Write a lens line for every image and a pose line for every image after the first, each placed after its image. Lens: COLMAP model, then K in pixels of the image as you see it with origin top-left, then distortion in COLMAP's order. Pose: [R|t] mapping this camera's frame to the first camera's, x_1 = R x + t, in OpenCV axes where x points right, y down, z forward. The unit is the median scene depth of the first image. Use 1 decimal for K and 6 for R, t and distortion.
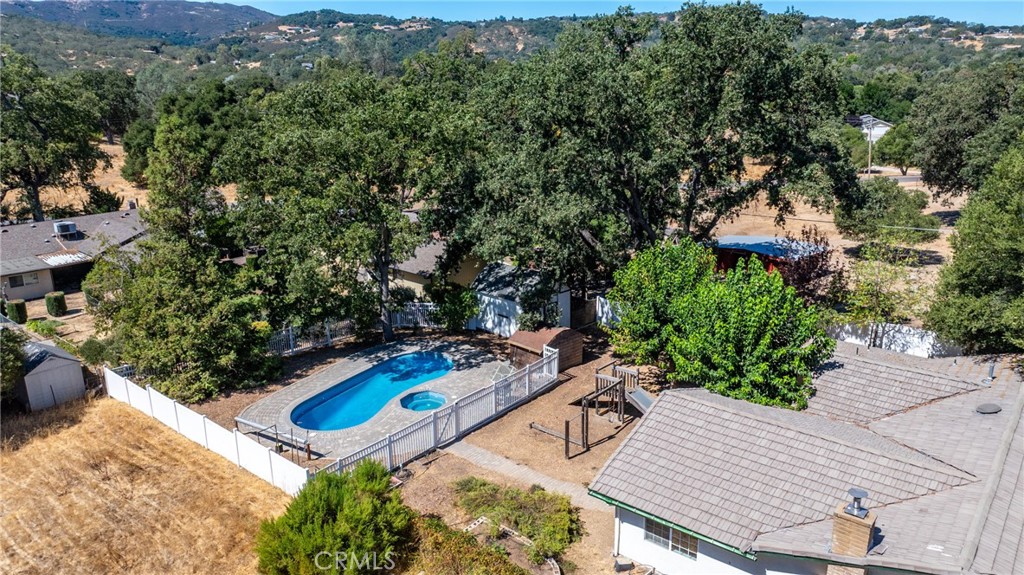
lens RADIAL K [[718.0, 0, 512.0], [0, 718.0, 287.5], [0, 0, 1]] dist [-0.005203, 0.004517]
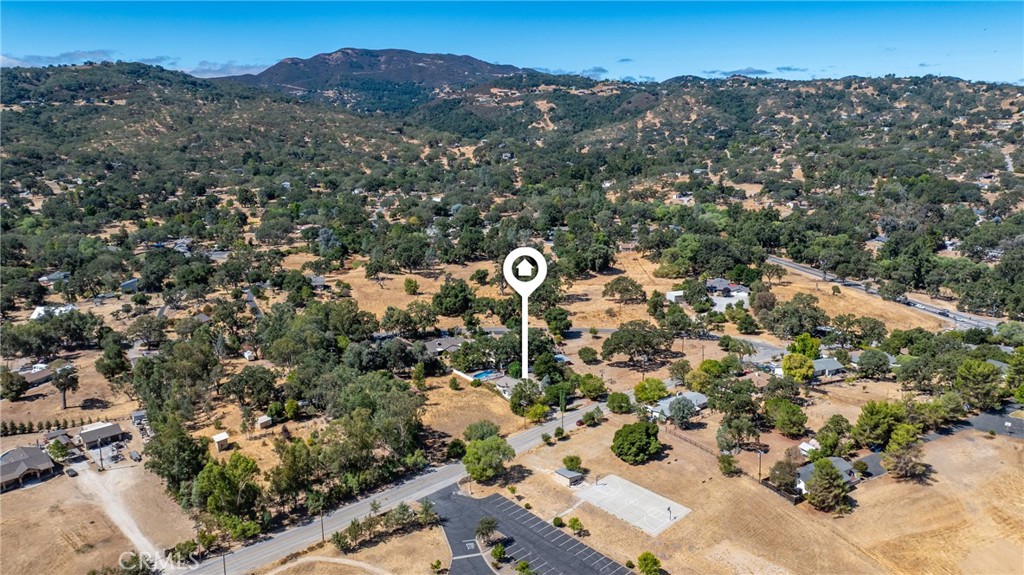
lens RADIAL K [[718.0, 0, 512.0], [0, 718.0, 287.5], [0, 0, 1]] dist [-0.005203, 0.004517]
pose [[0.963433, 0.073475, -0.257679, 1.894485], [-0.083303, 0.996147, -0.027419, -0.573501], [0.254672, 0.047882, 0.965841, -6.034626]]
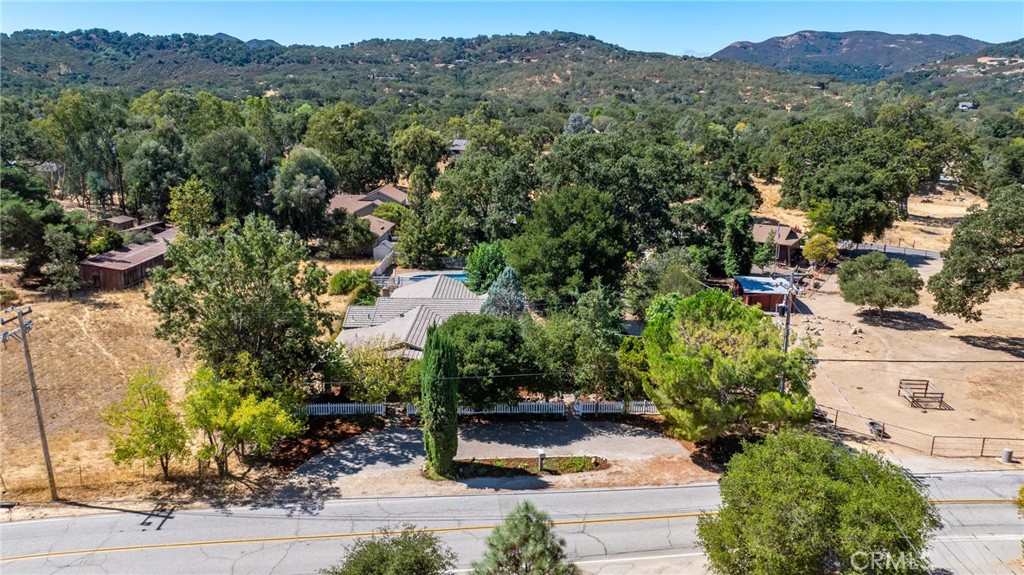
lens RADIAL K [[718.0, 0, 512.0], [0, 718.0, 287.5], [0, 0, 1]] dist [-0.005203, 0.004517]
pose [[0.642962, 0.205846, -0.737718, 1.514951], [-0.235506, 0.969676, 0.065313, -0.036440], [0.728791, 0.131743, 0.671943, -0.408470]]
